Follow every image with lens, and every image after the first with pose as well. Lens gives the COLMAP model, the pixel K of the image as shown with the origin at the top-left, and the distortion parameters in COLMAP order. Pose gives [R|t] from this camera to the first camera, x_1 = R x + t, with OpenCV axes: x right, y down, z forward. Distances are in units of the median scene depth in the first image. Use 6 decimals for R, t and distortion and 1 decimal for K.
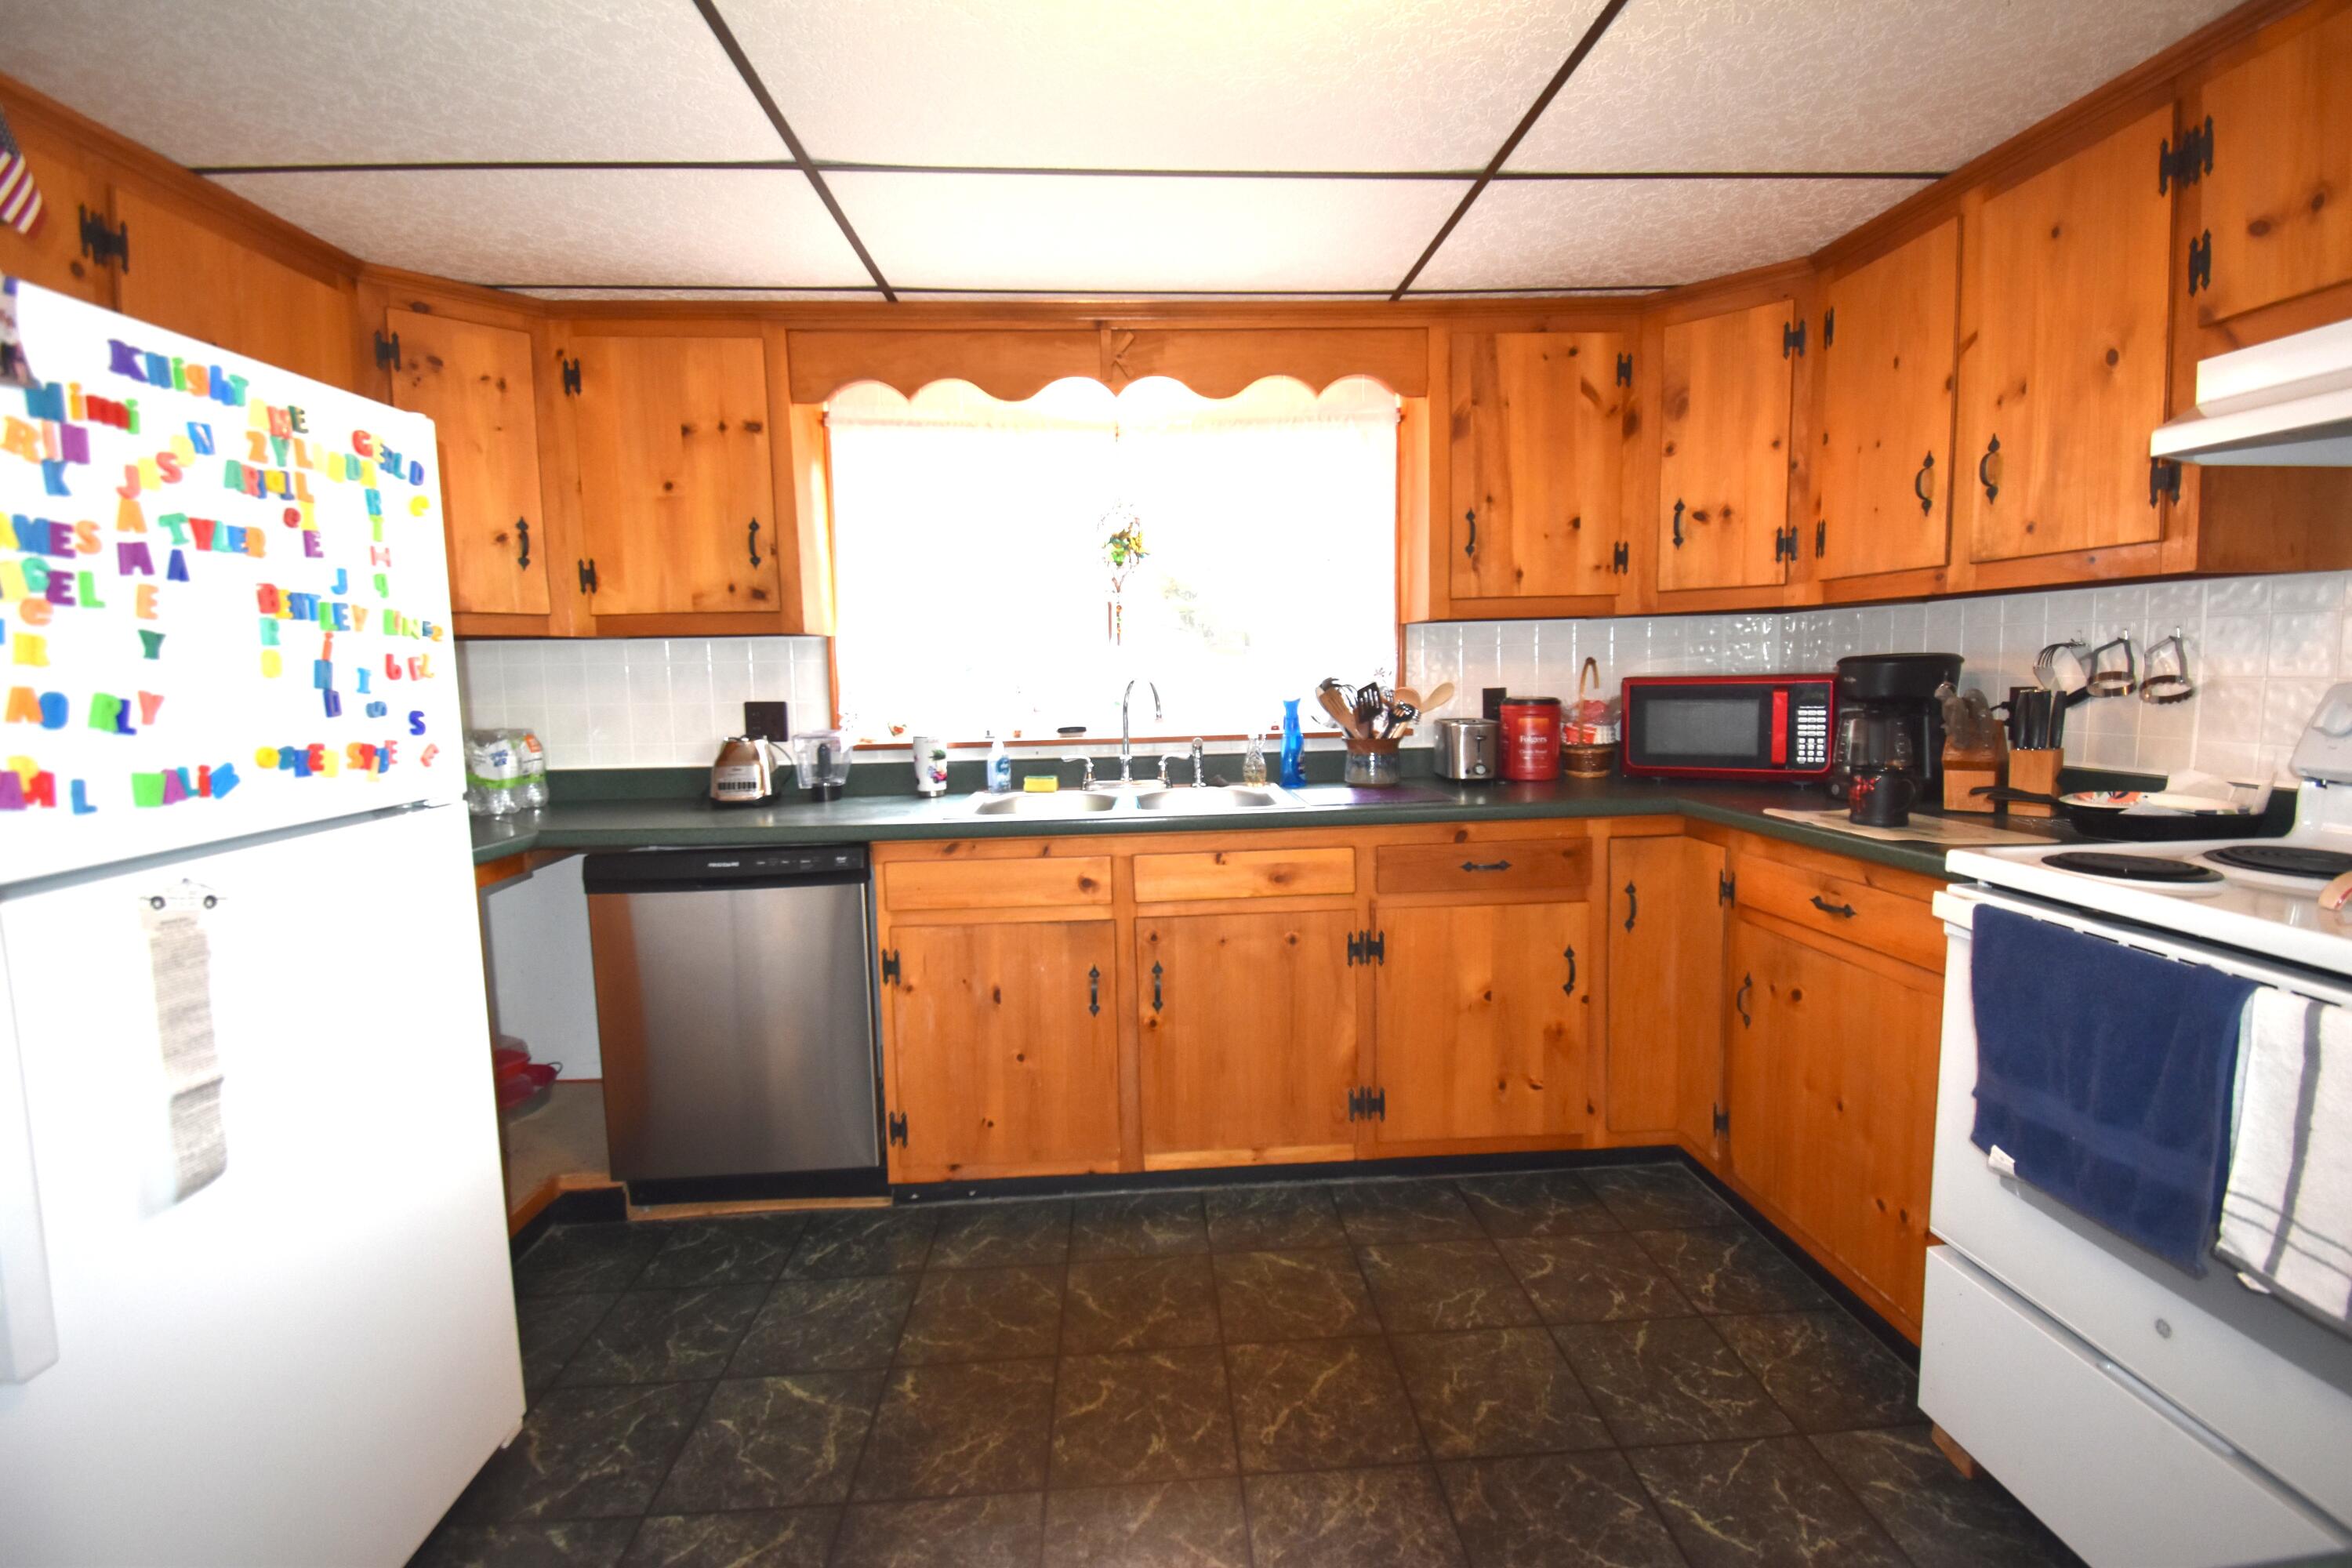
lens RADIAL K [[1047.0, 0, 1180.6], [0, 1047.0, 769.1], [0, 0, 1]] dist [0.007281, -0.017010]
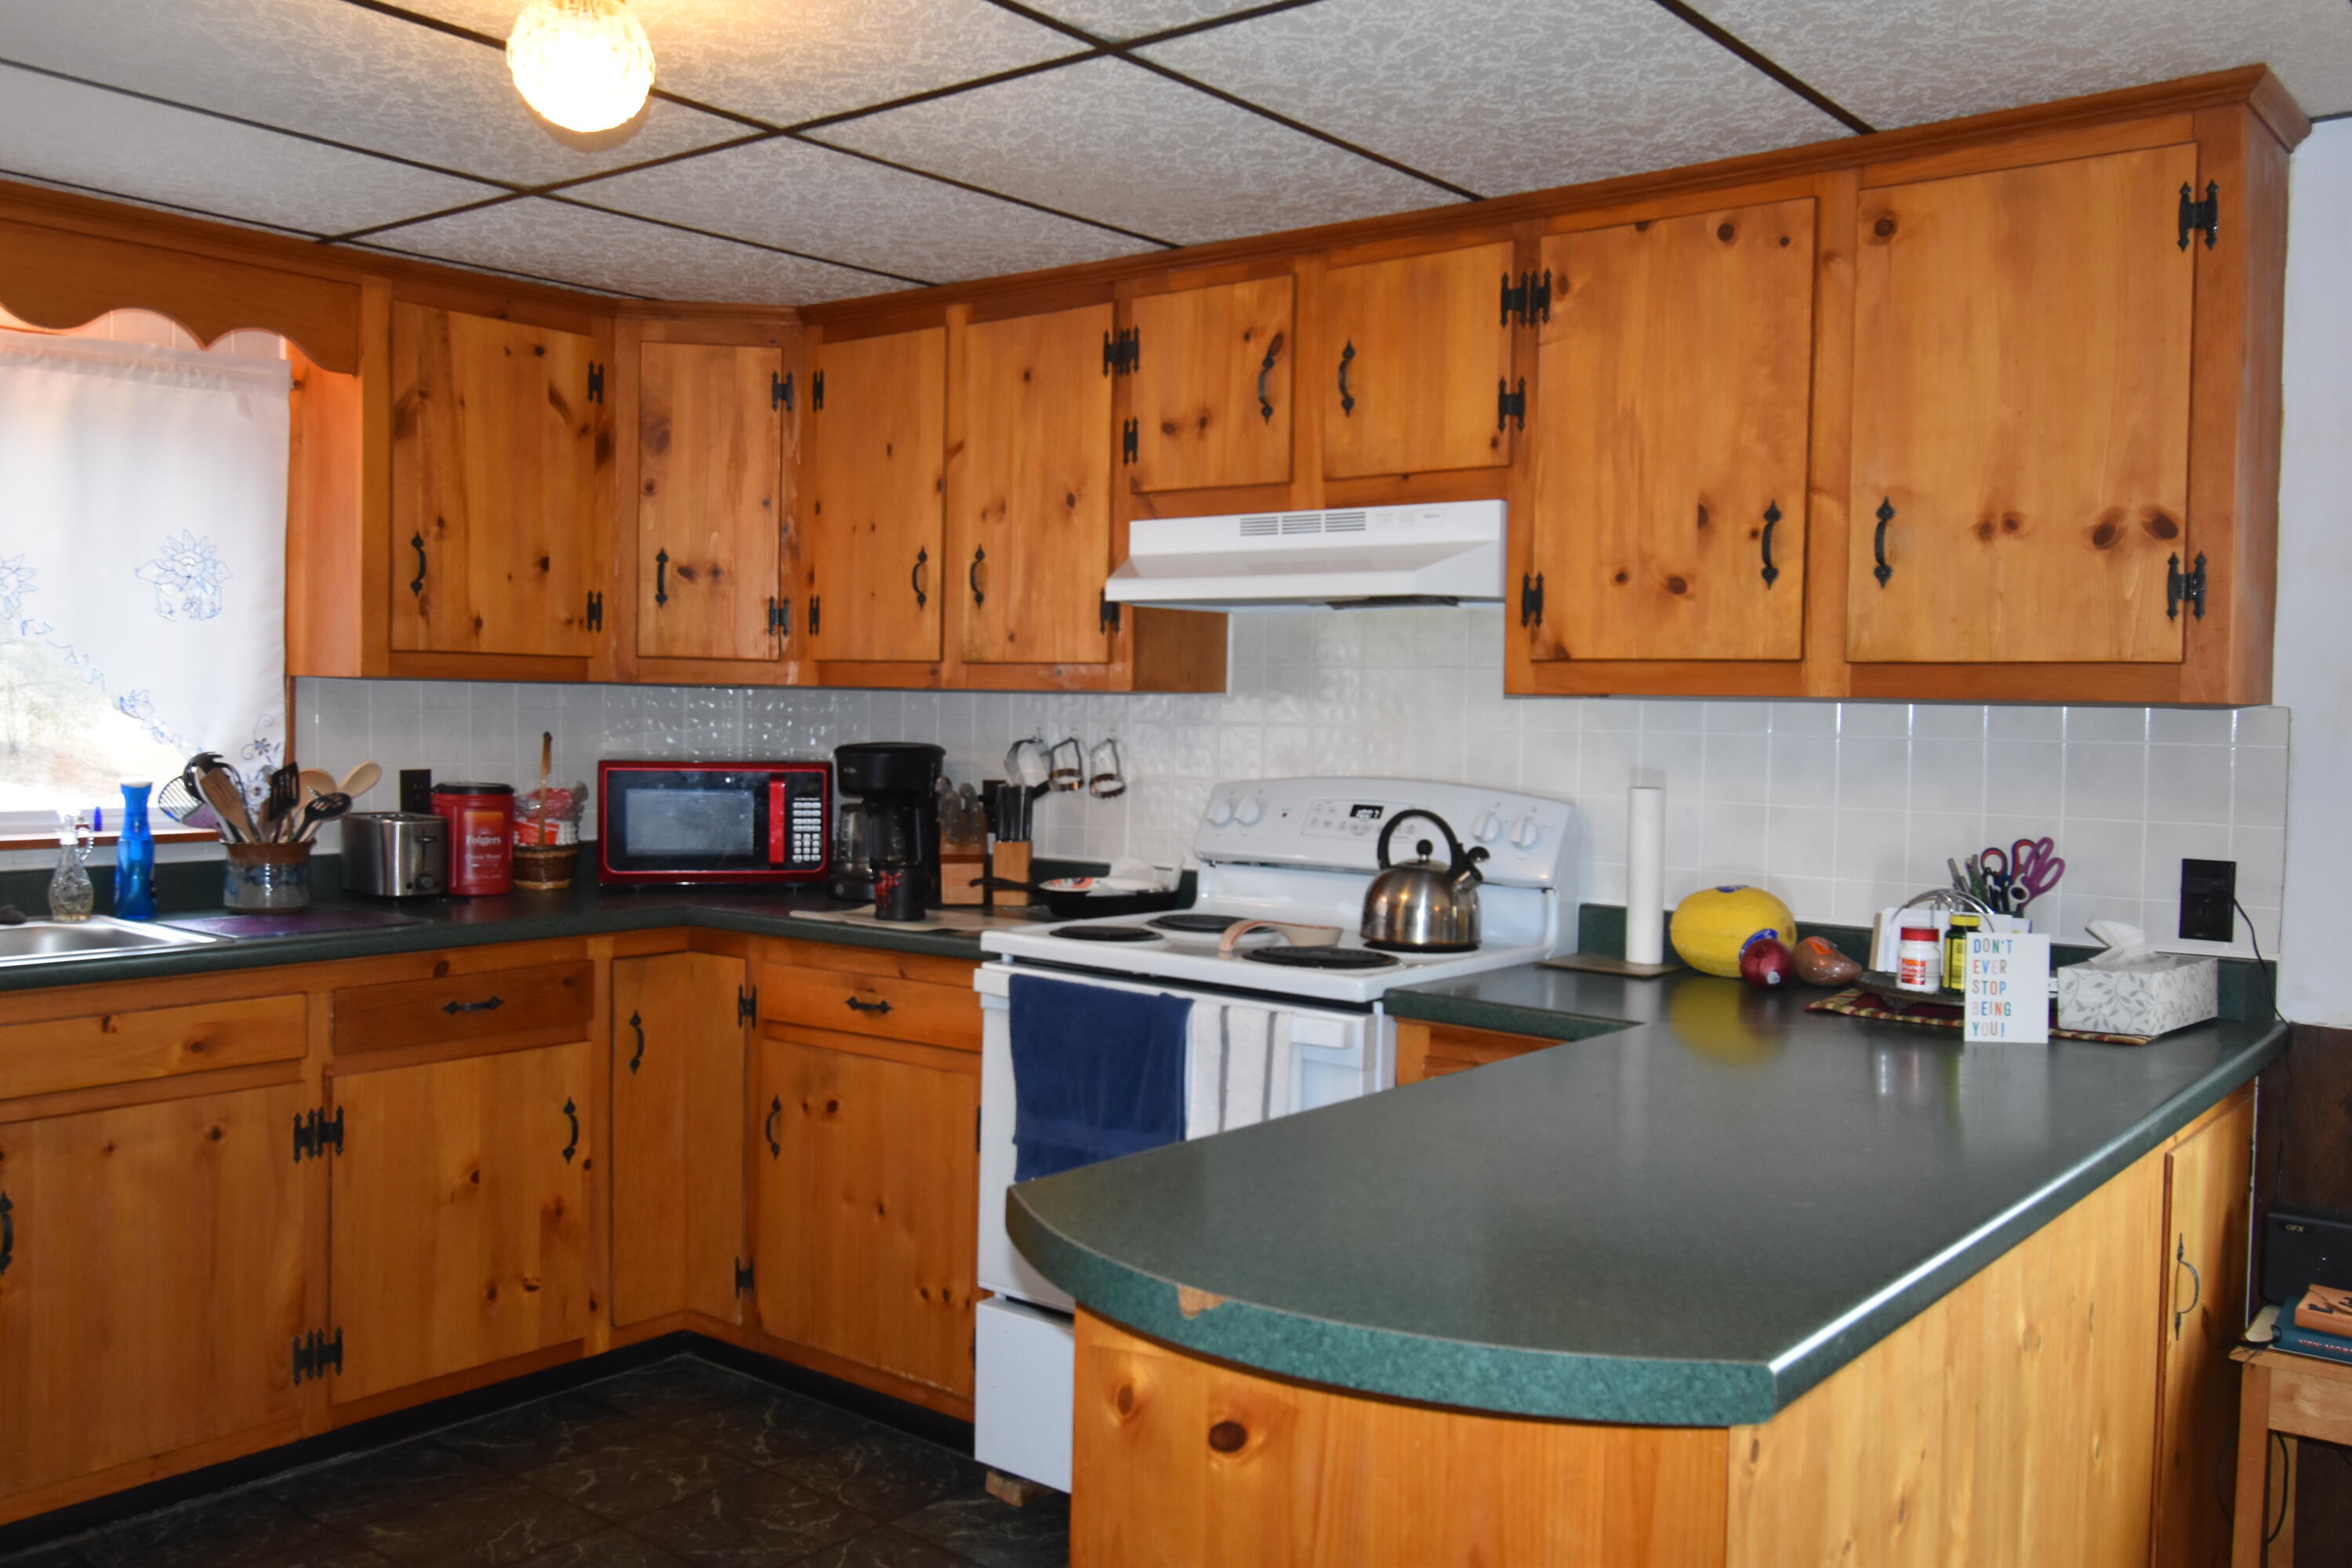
lens RADIAL K [[1987.7, 0, 1193.3], [0, 1987.7, 765.8], [0, 0, 1]] dist [0.005663, -0.026667]
pose [[0.661794, 0.012389, 0.749584, -0.471694], [0.037235, 0.998086, -0.049370, 0.009111], [-0.748761, 0.060584, 0.660066, -0.385238]]
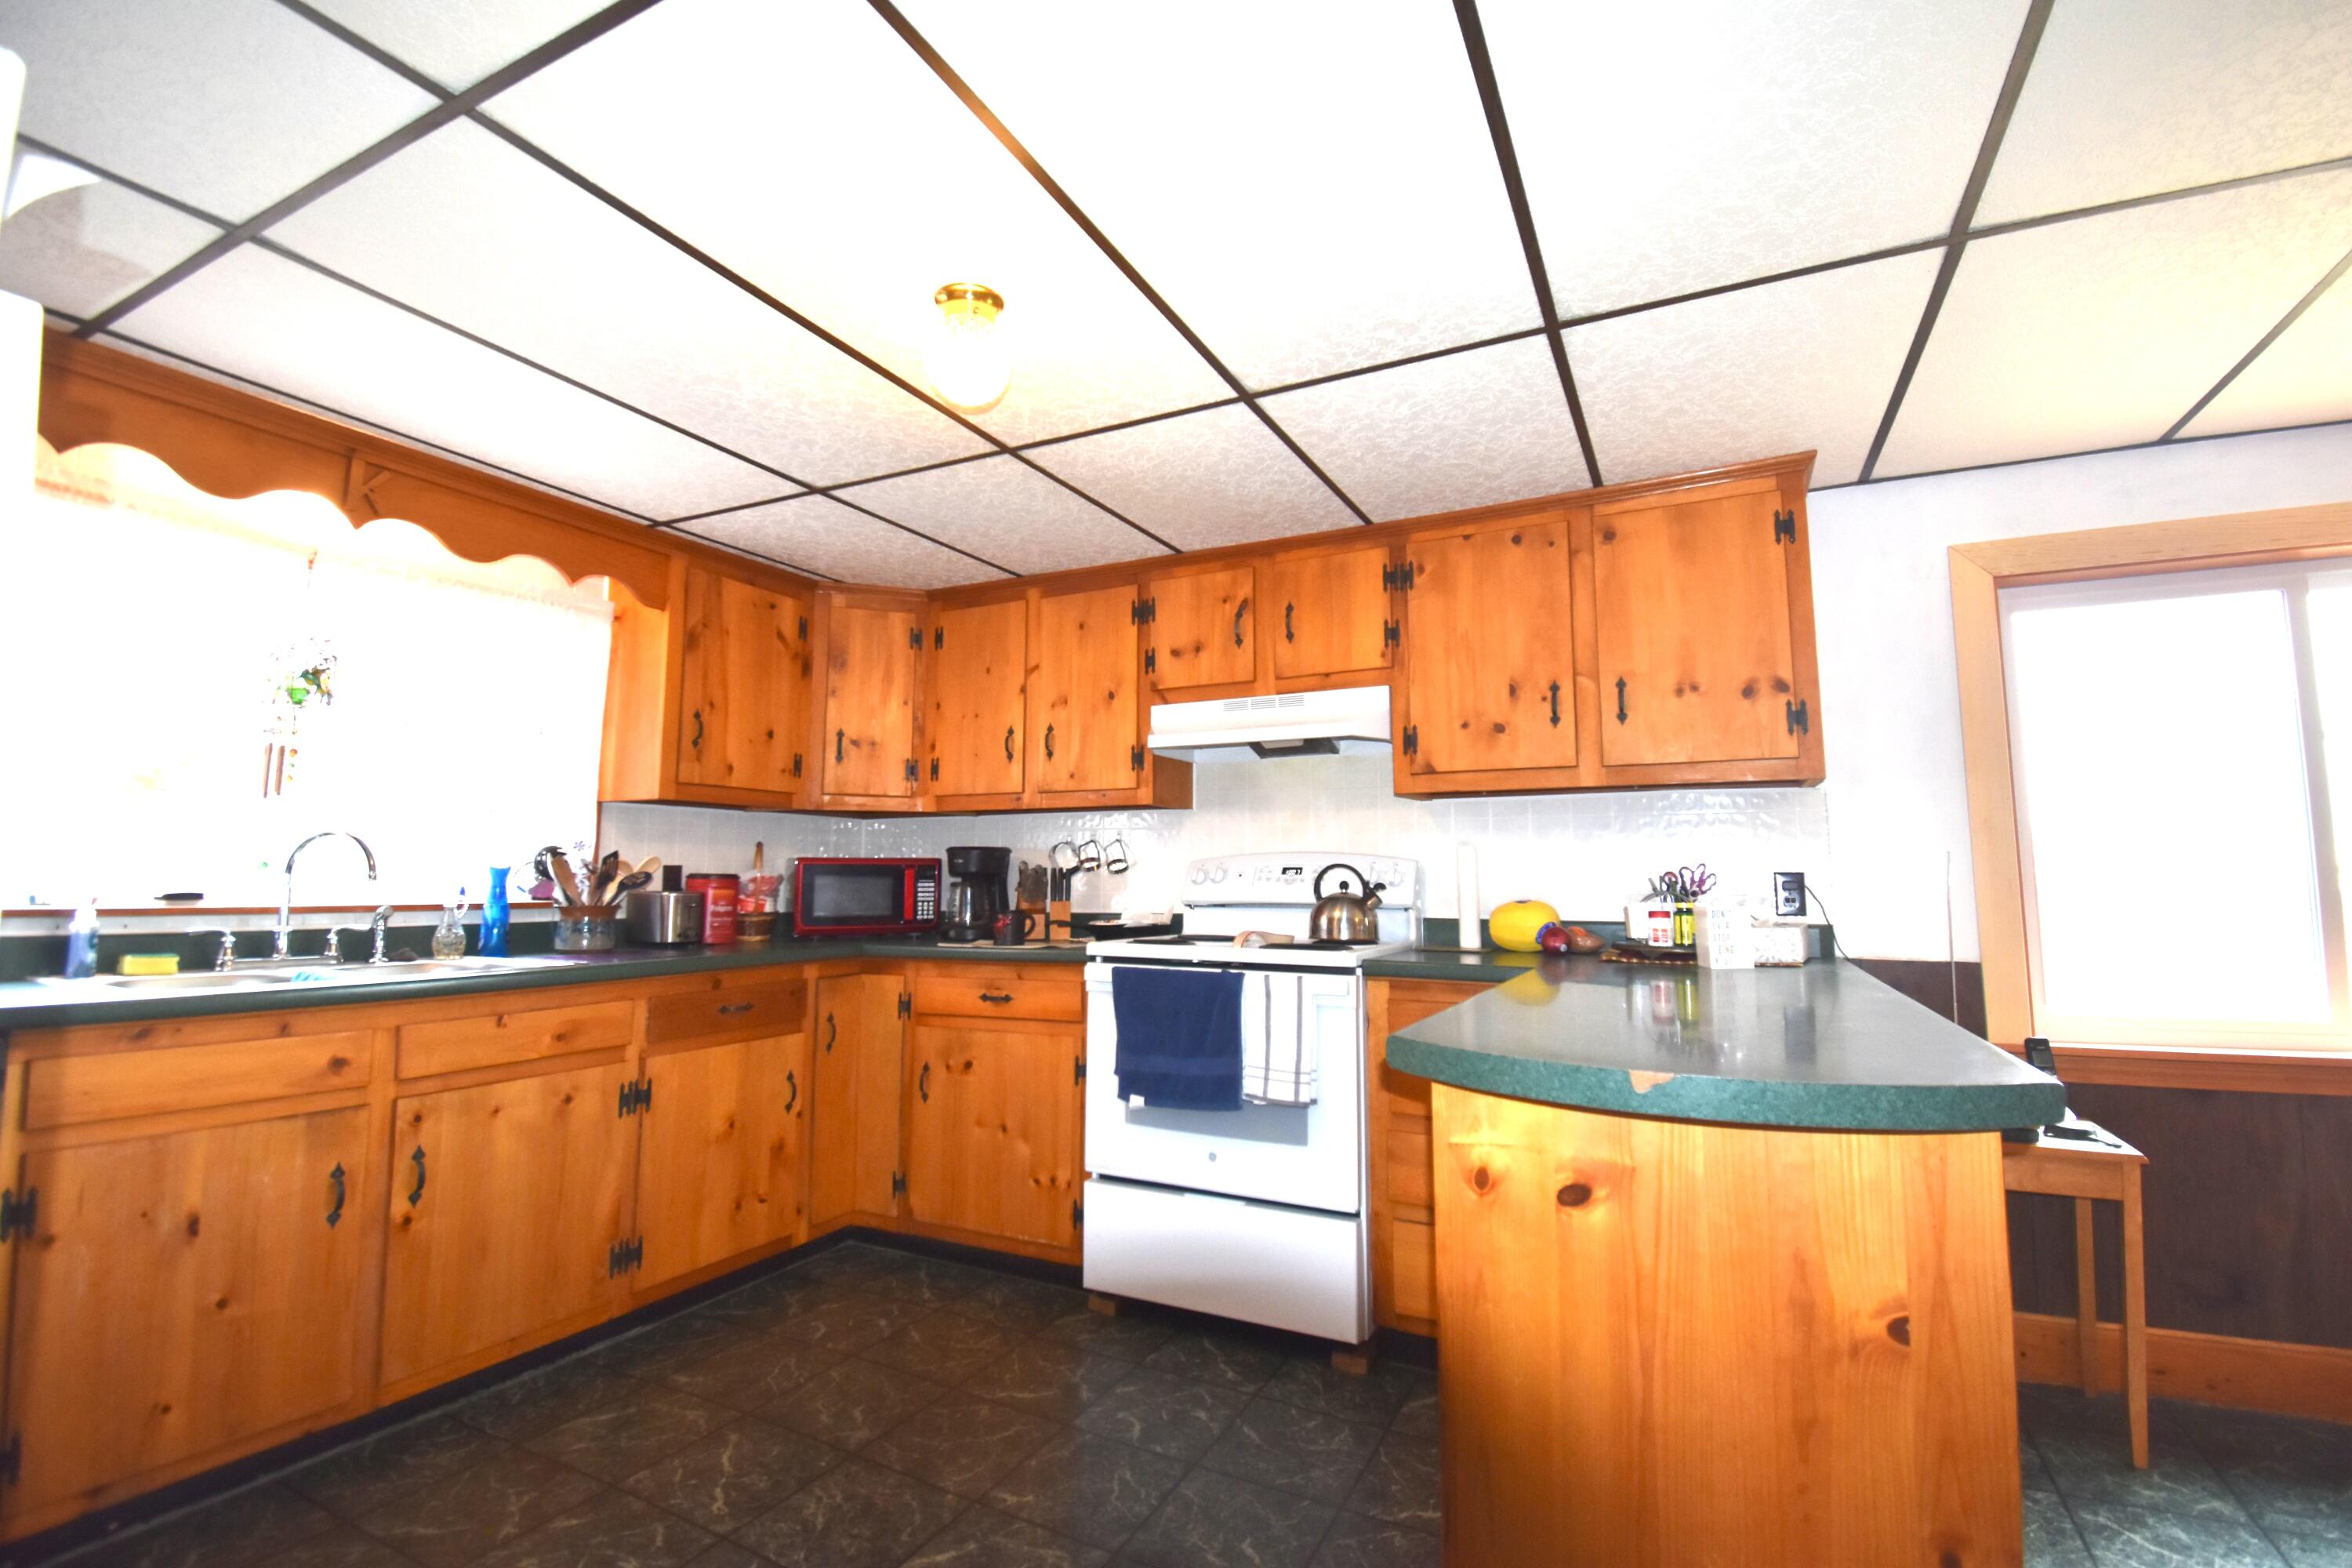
lens RADIAL K [[1047.0, 0, 1198.6], [0, 1047.0, 761.0], [0, 0, 1]] dist [0.007281, -0.017010]
pose [[0.490667, 0.123081, 0.862611, -0.522196], [0.071362, 0.980972, -0.180561, 0.071936], [-0.868420, 0.150153, 0.472547, -0.054455]]
